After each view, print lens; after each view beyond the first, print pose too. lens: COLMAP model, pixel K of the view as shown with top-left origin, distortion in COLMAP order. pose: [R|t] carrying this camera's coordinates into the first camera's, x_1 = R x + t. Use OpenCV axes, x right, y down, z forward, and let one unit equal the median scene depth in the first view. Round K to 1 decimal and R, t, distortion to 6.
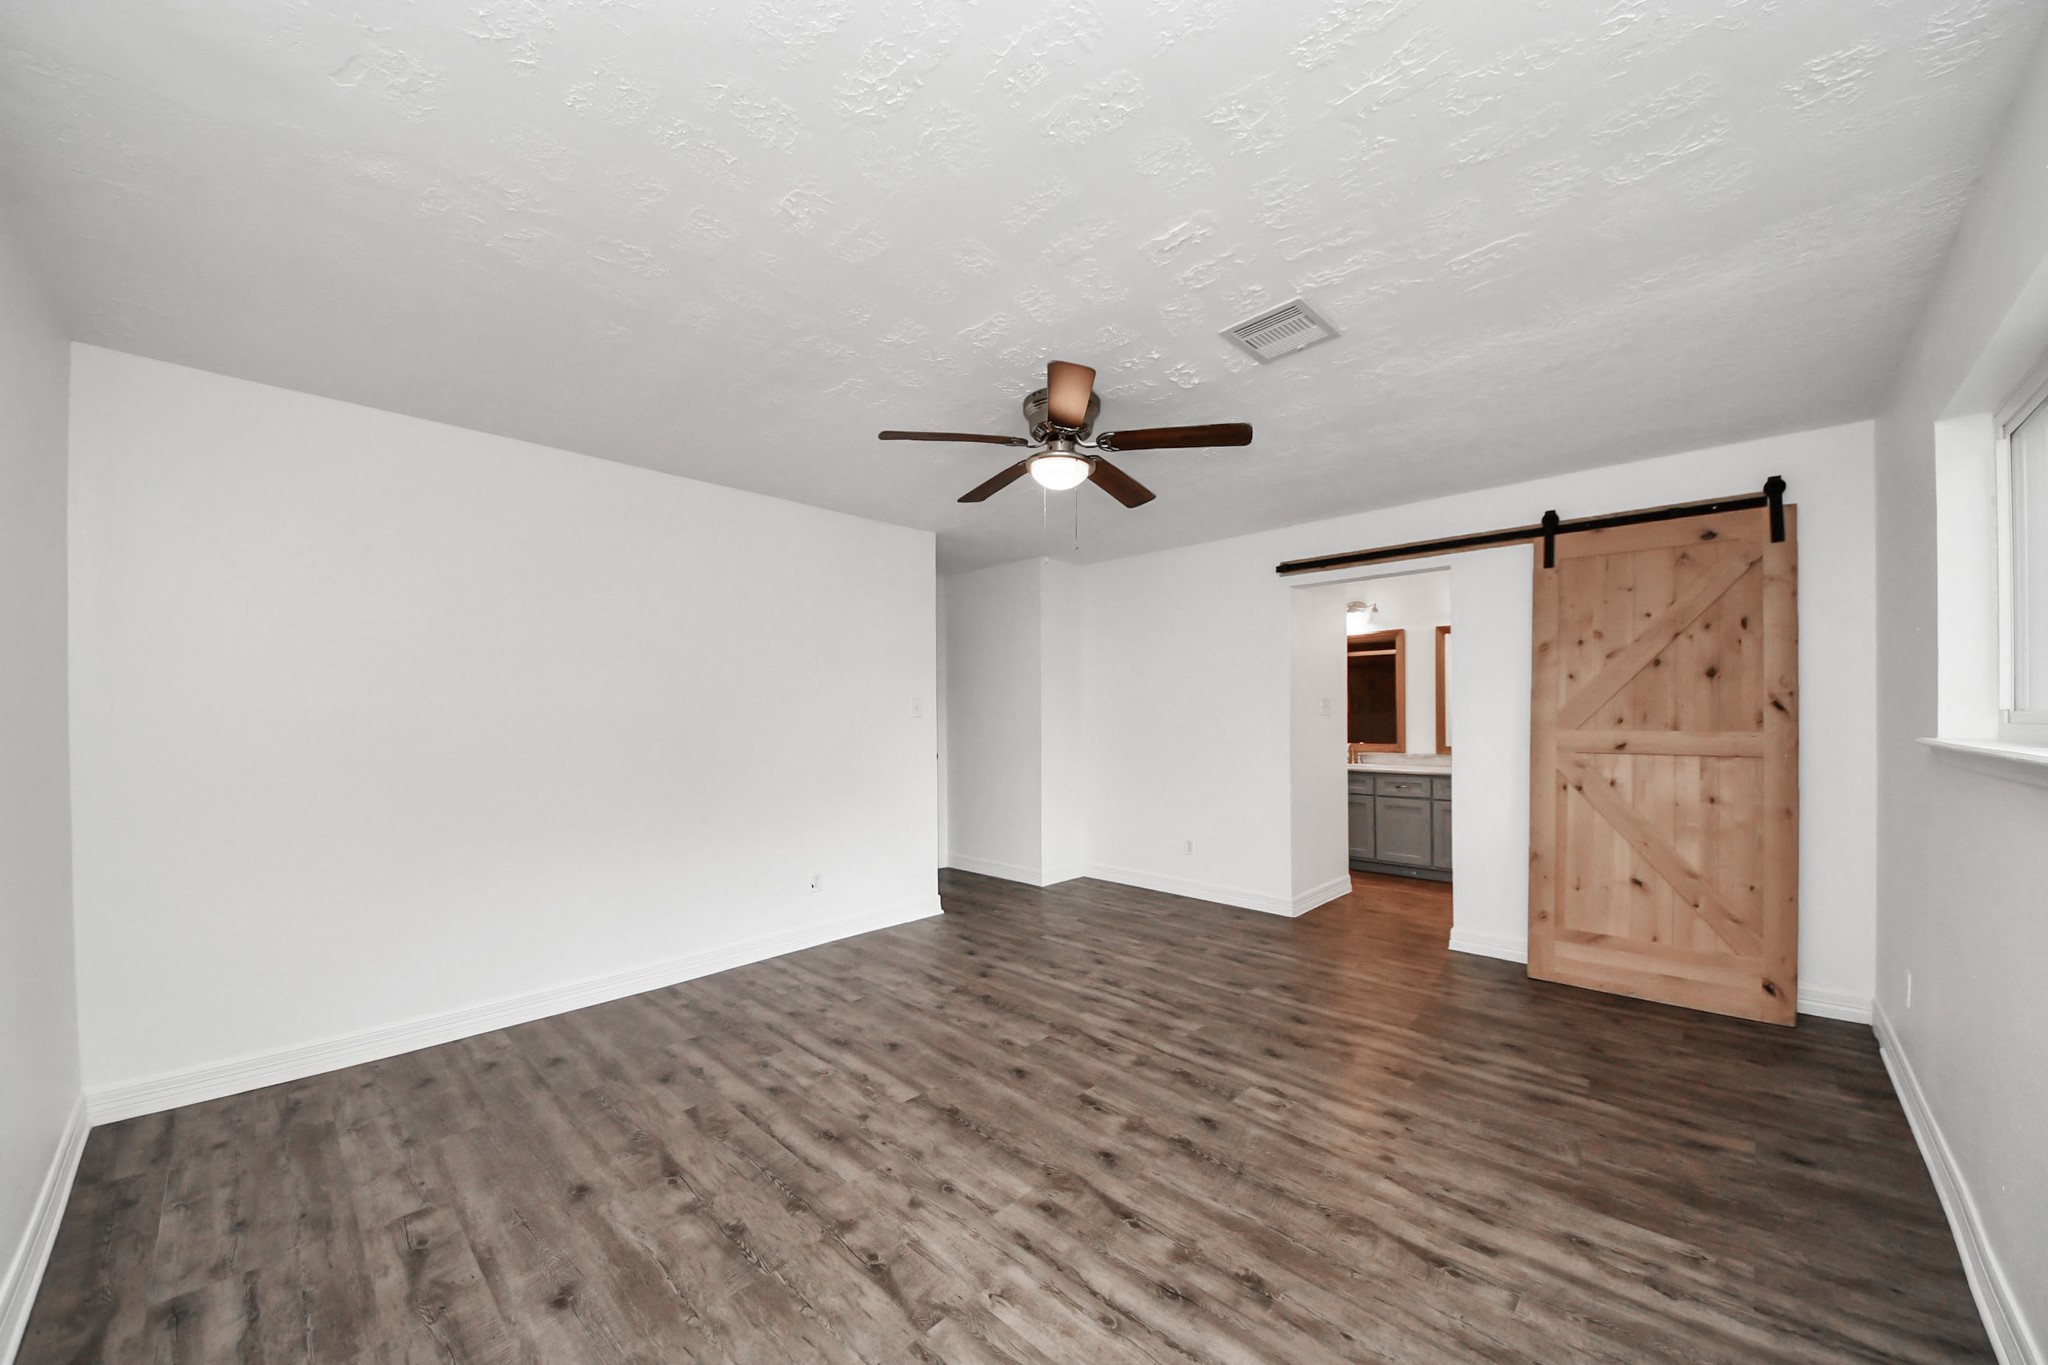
lens RADIAL K [[736.3, 0, 1015.1], [0, 736.3, 687.3], [0, 0, 1]] dist [0.046291, -0.027194]
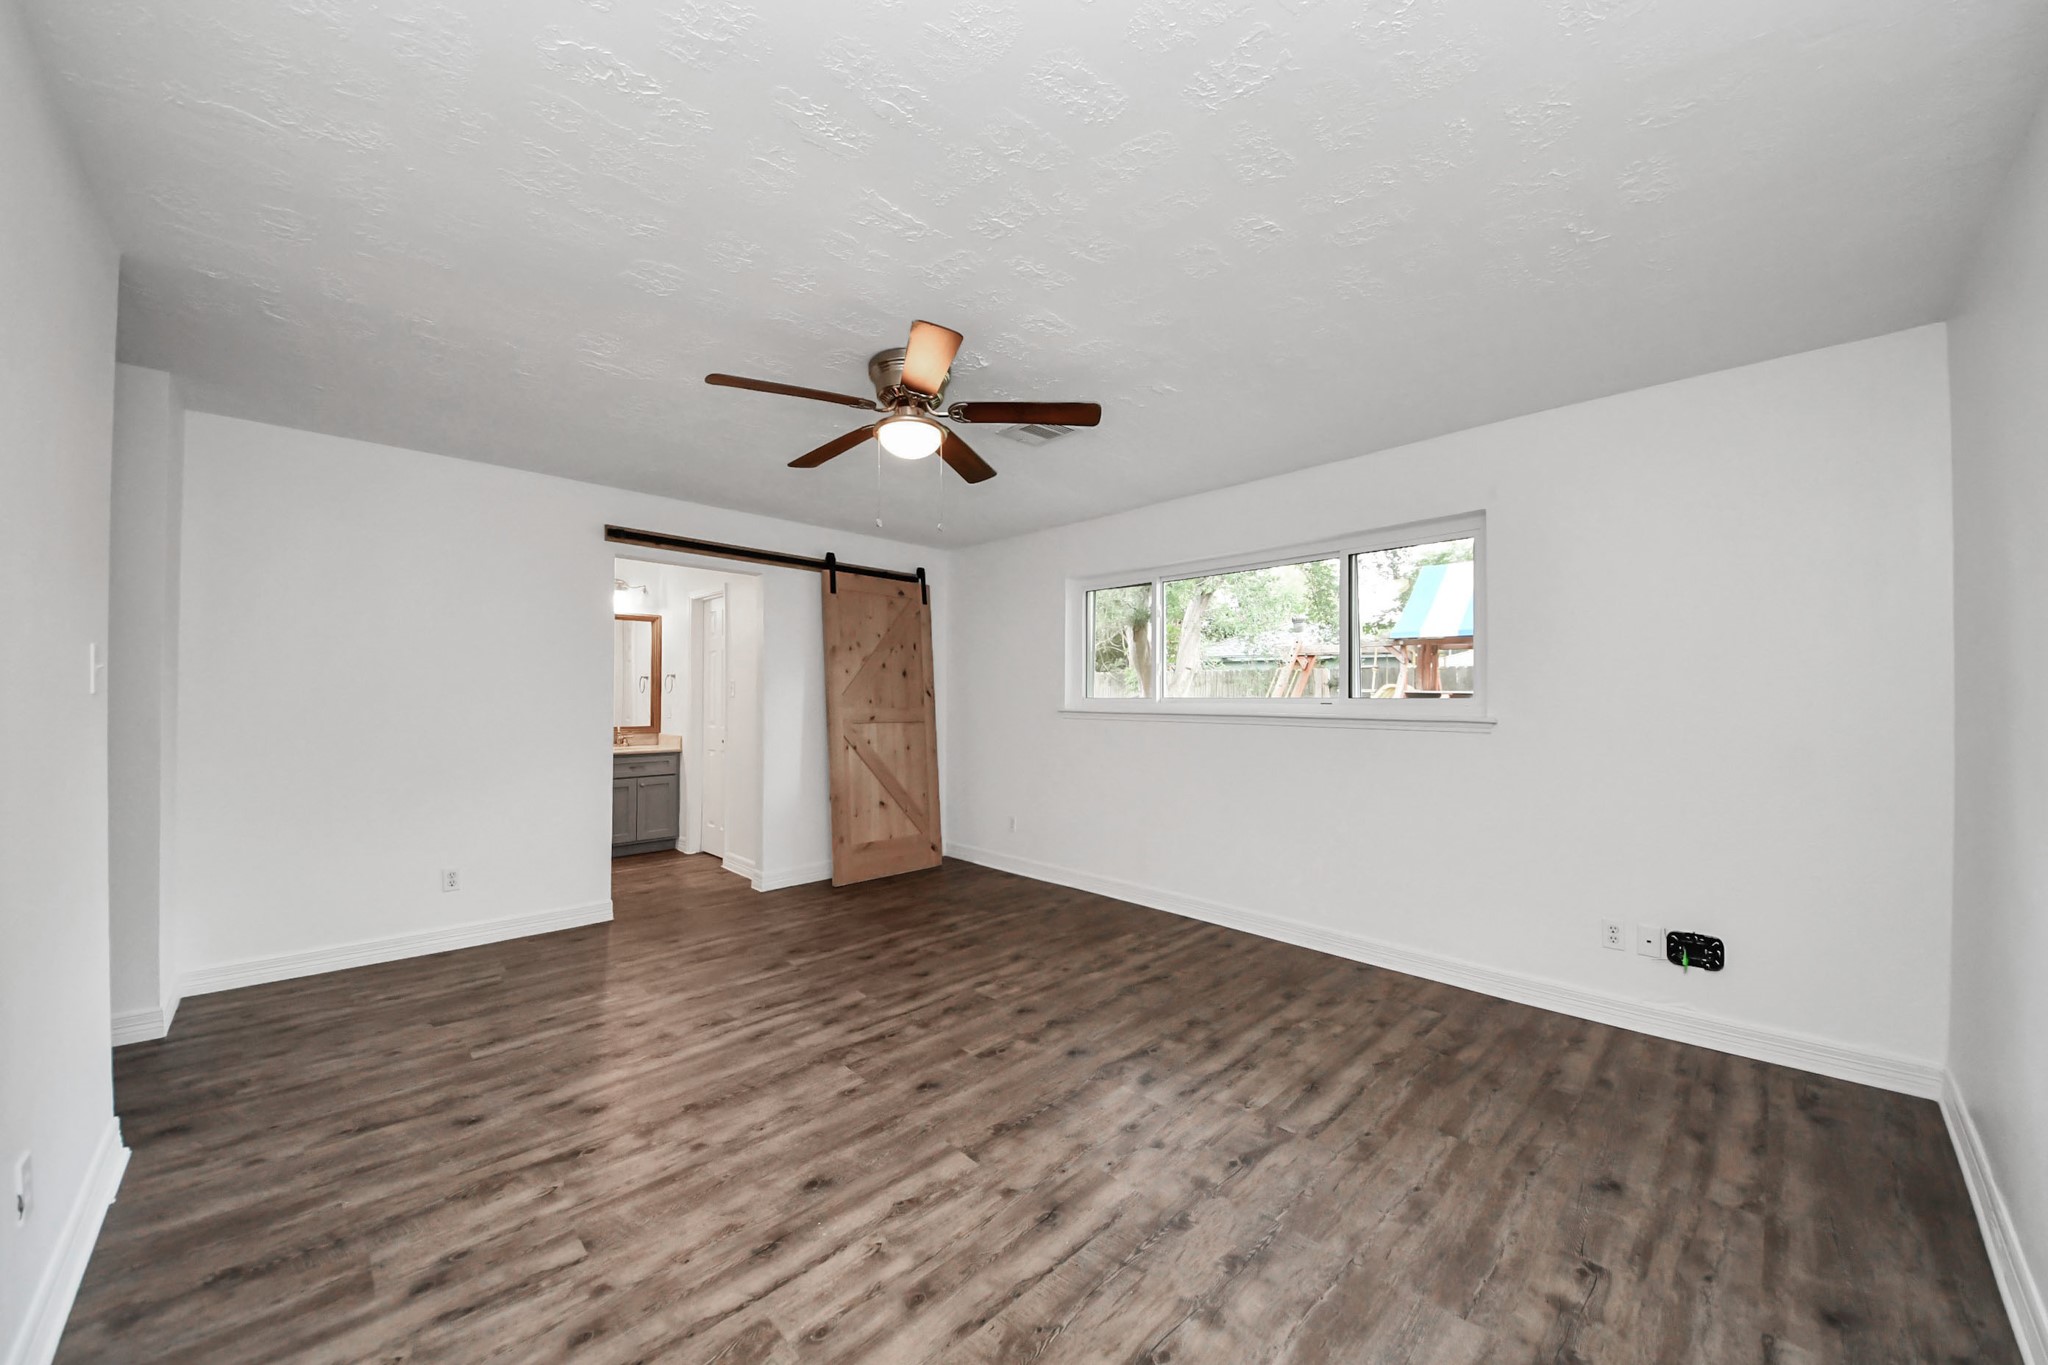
lens RADIAL K [[712.8, 0, 1014.7], [0, 712.8, 673.7], [0, 0, 1]] dist [0.045118, -0.025925]
pose [[0.046069, 0.038756, 0.998186, -0.731216], [-0.043240, 0.998388, -0.036768, 0.031382], [-0.998002, -0.041468, 0.047671, 0.709346]]
